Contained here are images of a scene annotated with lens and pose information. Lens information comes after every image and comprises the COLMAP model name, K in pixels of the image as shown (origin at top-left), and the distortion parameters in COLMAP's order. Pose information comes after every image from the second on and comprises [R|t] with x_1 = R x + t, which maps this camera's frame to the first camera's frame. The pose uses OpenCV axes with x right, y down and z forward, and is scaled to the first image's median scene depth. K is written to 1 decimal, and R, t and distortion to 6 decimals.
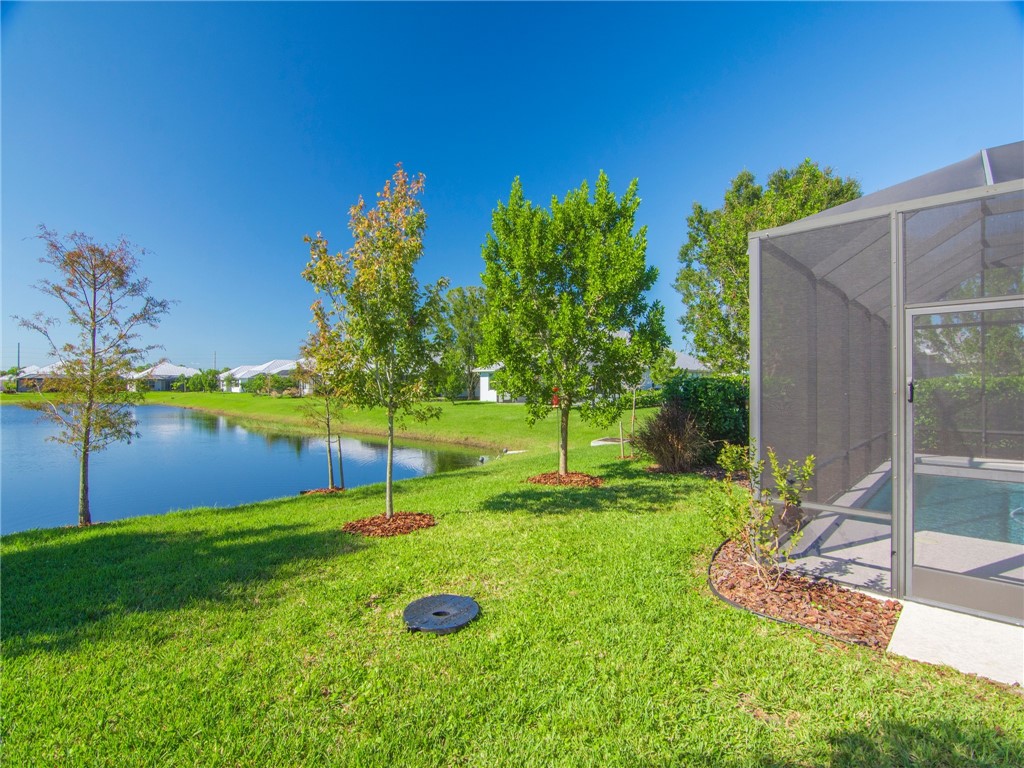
lens RADIAL K [[502.8, 0, 509.8], [0, 502.8, 384.5], [0, 0, 1]] dist [-0.001964, 0.001386]
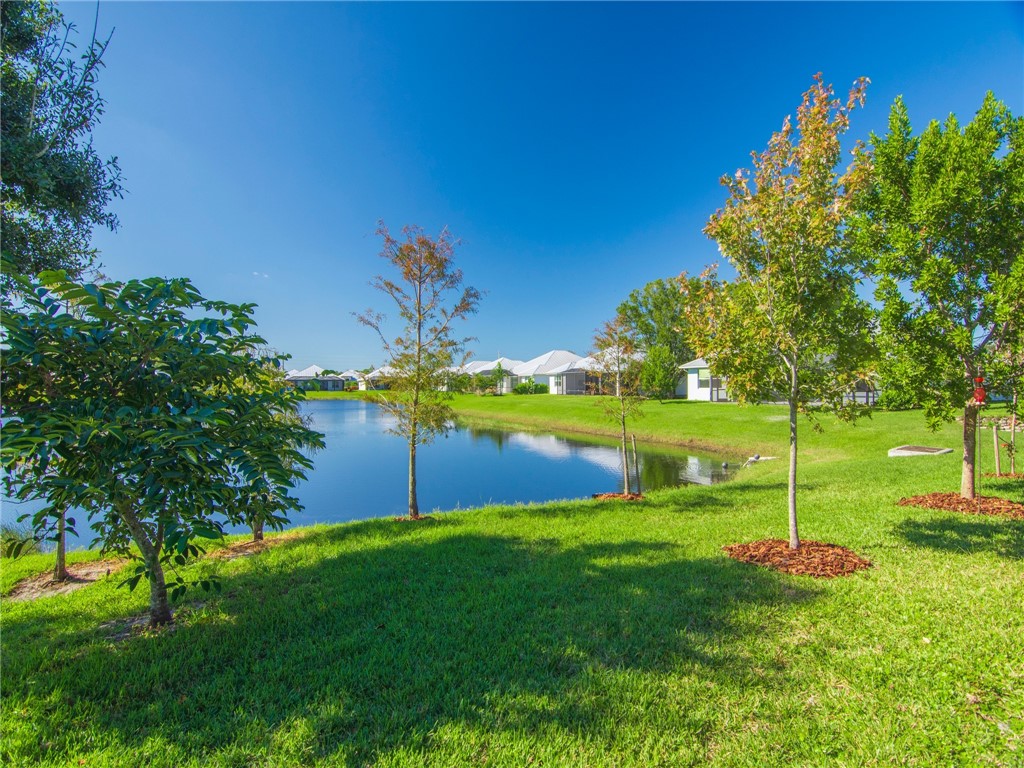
lens RADIAL K [[502.8, 0, 515.2], [0, 502.8, 385.3], [0, 0, 1]] dist [-0.001964, 0.001386]
pose [[0.943064, -0.002819, -0.332600, -0.293608], [0.003991, 0.999988, 0.002843, 0.012110], [0.332588, -0.004009, 0.943064, 0.110047]]
